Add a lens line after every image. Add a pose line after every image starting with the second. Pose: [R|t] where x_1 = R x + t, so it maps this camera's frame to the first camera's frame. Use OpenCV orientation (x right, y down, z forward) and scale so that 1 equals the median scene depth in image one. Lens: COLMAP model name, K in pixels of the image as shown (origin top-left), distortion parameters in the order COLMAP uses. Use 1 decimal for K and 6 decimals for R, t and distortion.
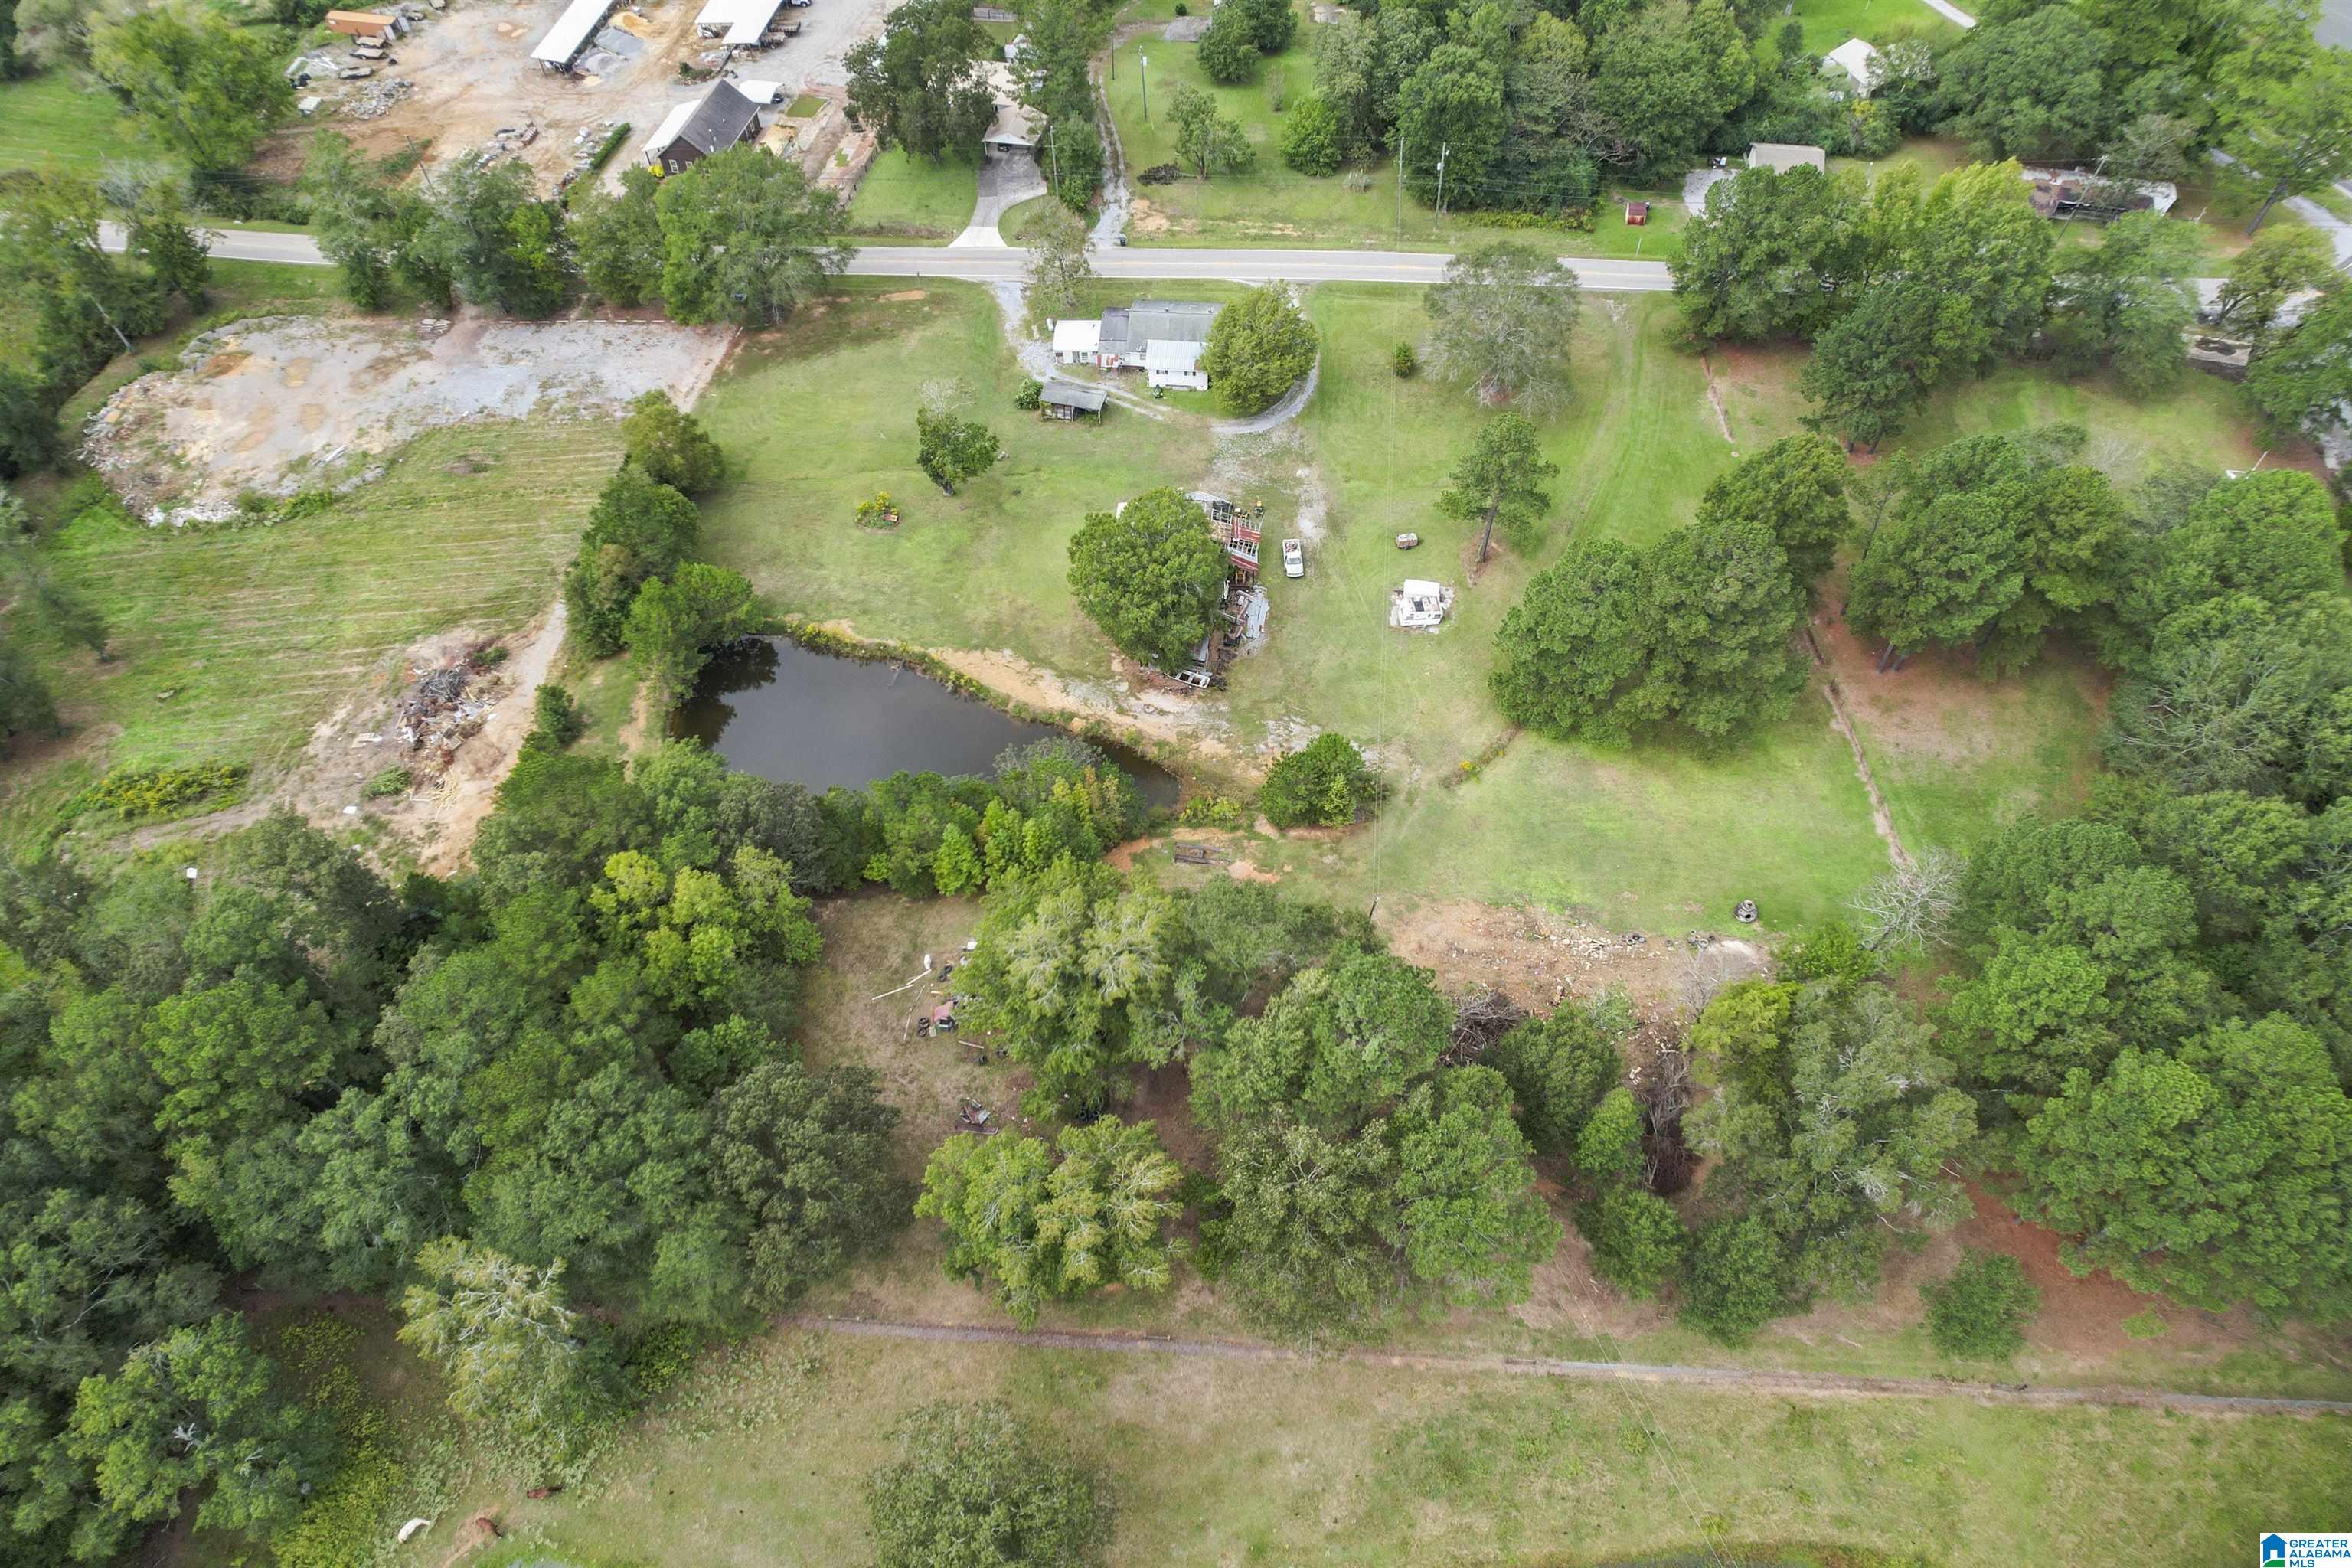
lens RADIAL K [[1522.8, 0, 1177.6], [0, 1522.8, 785.0], [0, 0, 1]] dist [-0.082108, 0.083743]
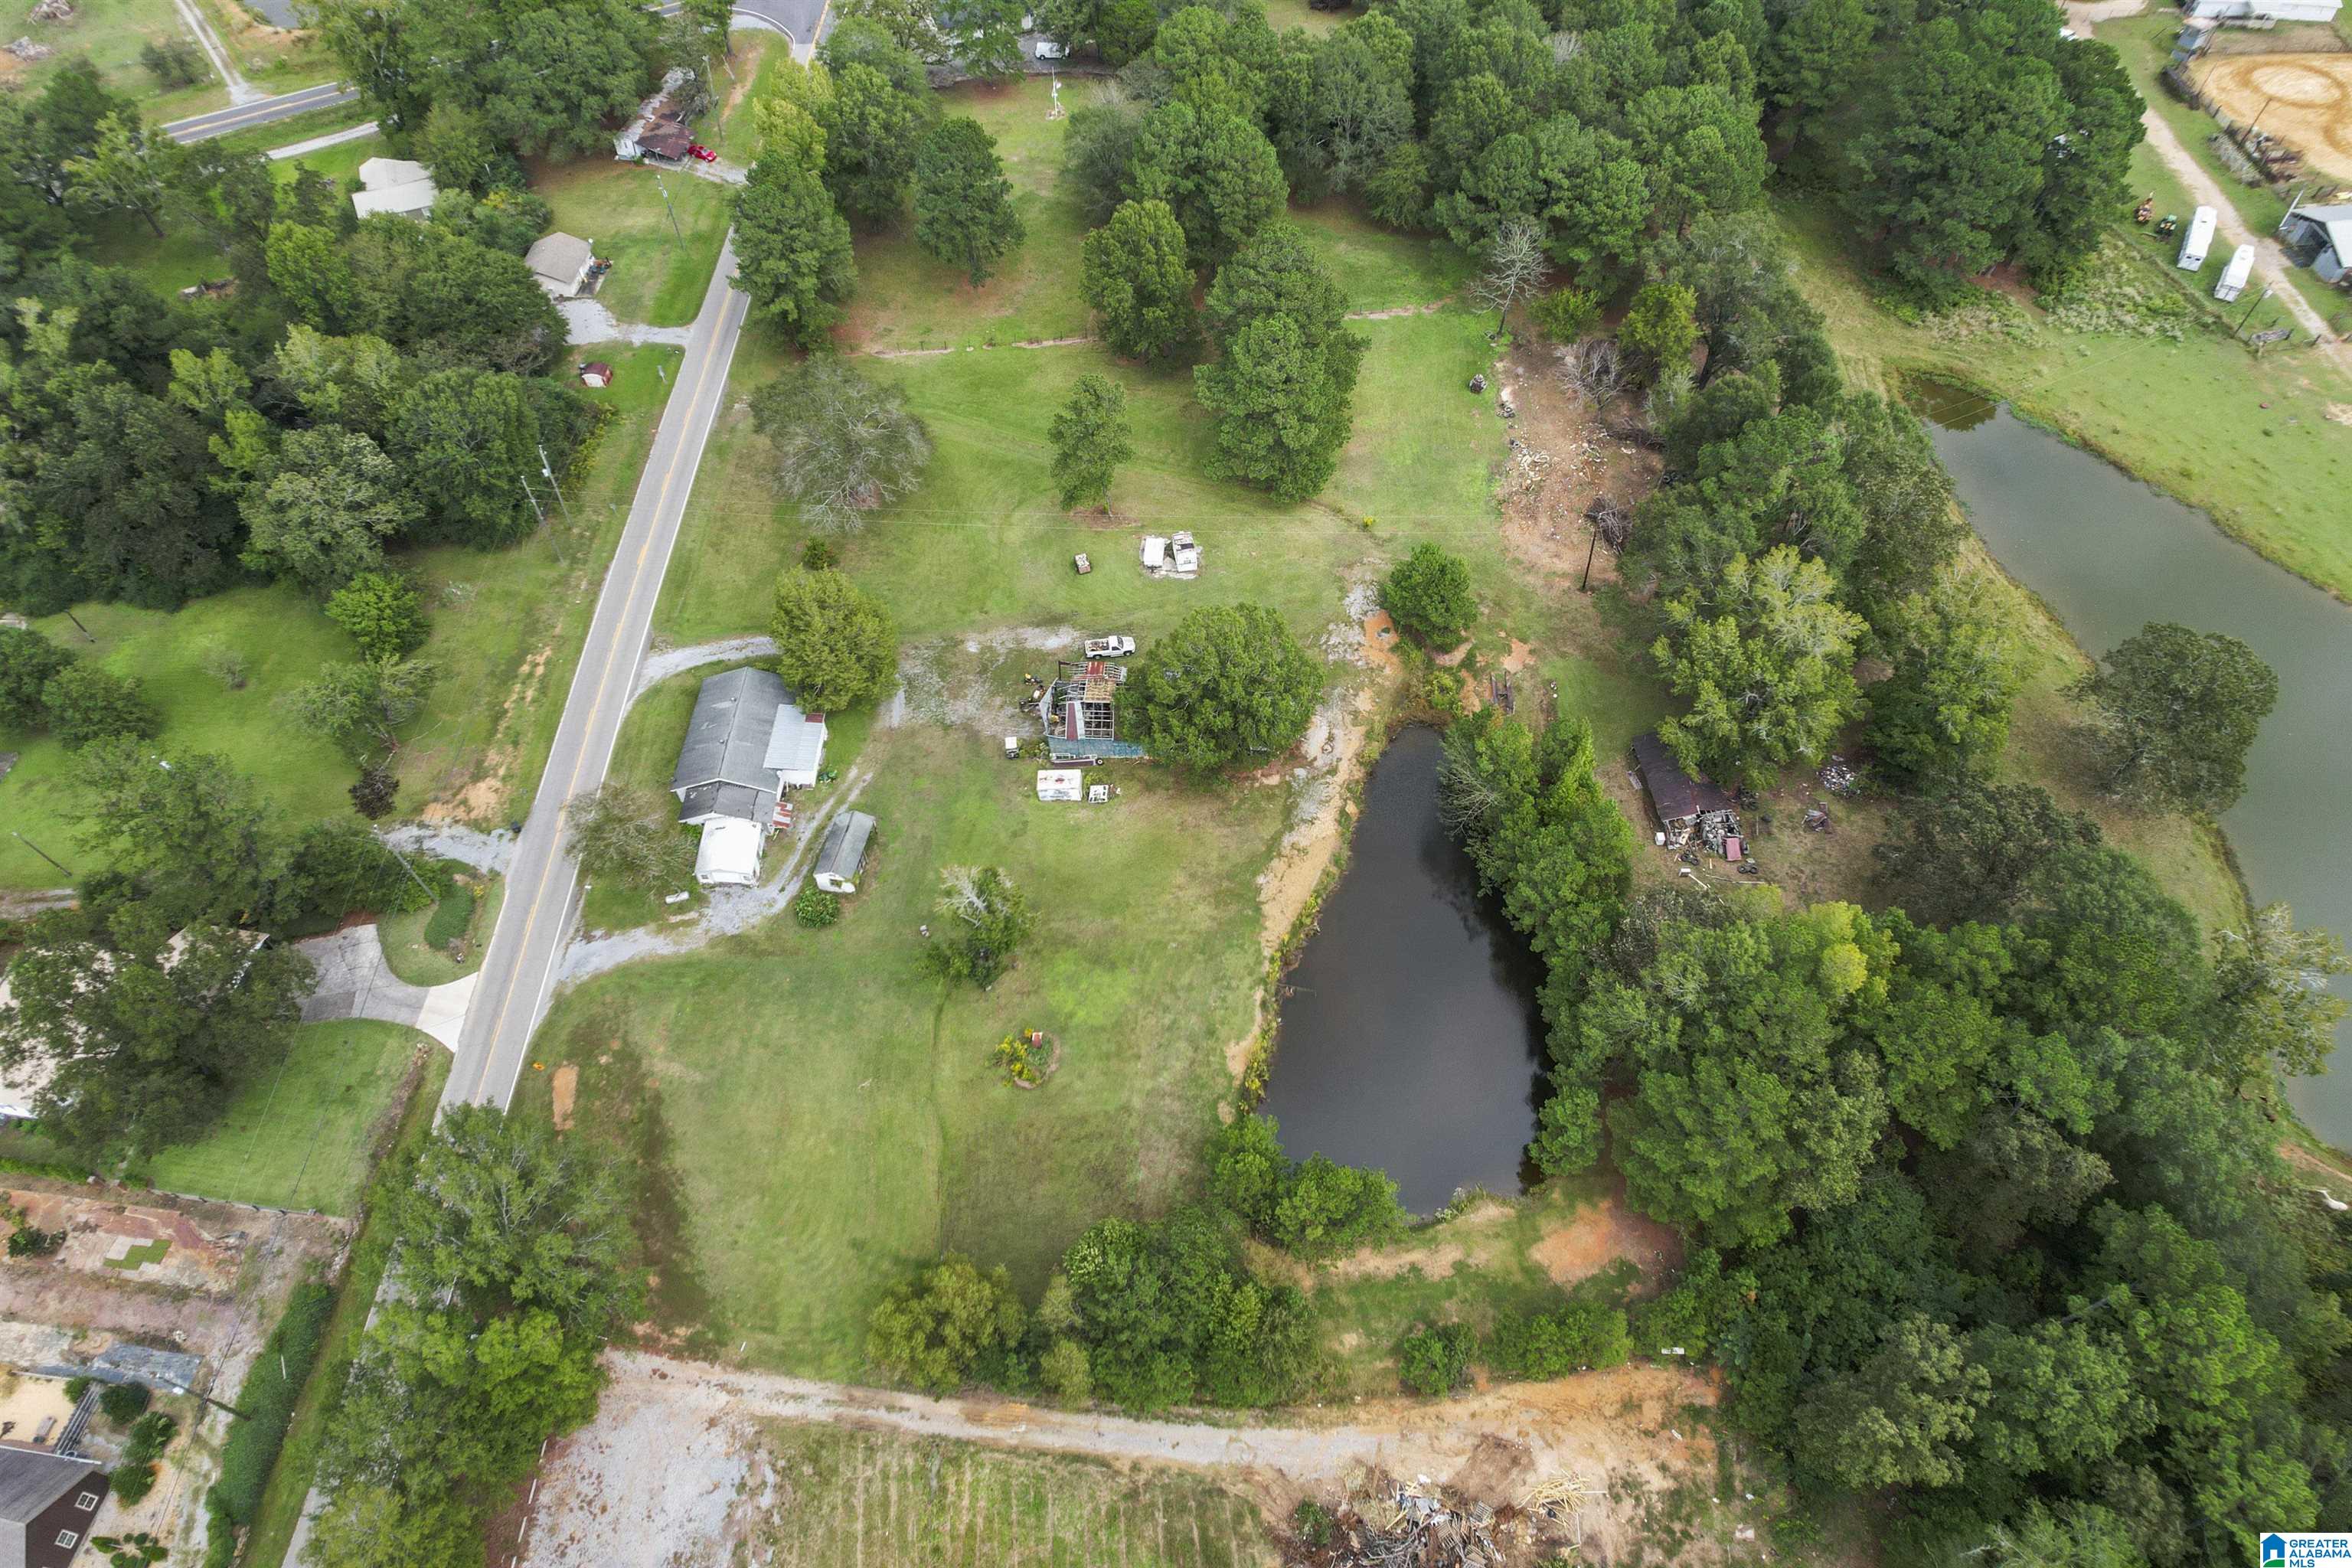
lens RADIAL K [[1487.1, 0, 1177.1], [0, 1487.1, 777.3], [0, 0, 1]] dist [-0.081693, 0.080702]
pose [[-0.061439, -0.789588, 0.610554, -0.600143], [0.808333, 0.319479, 0.494501, -0.584193], [-0.585512, 0.523912, 0.618621, 0.449169]]
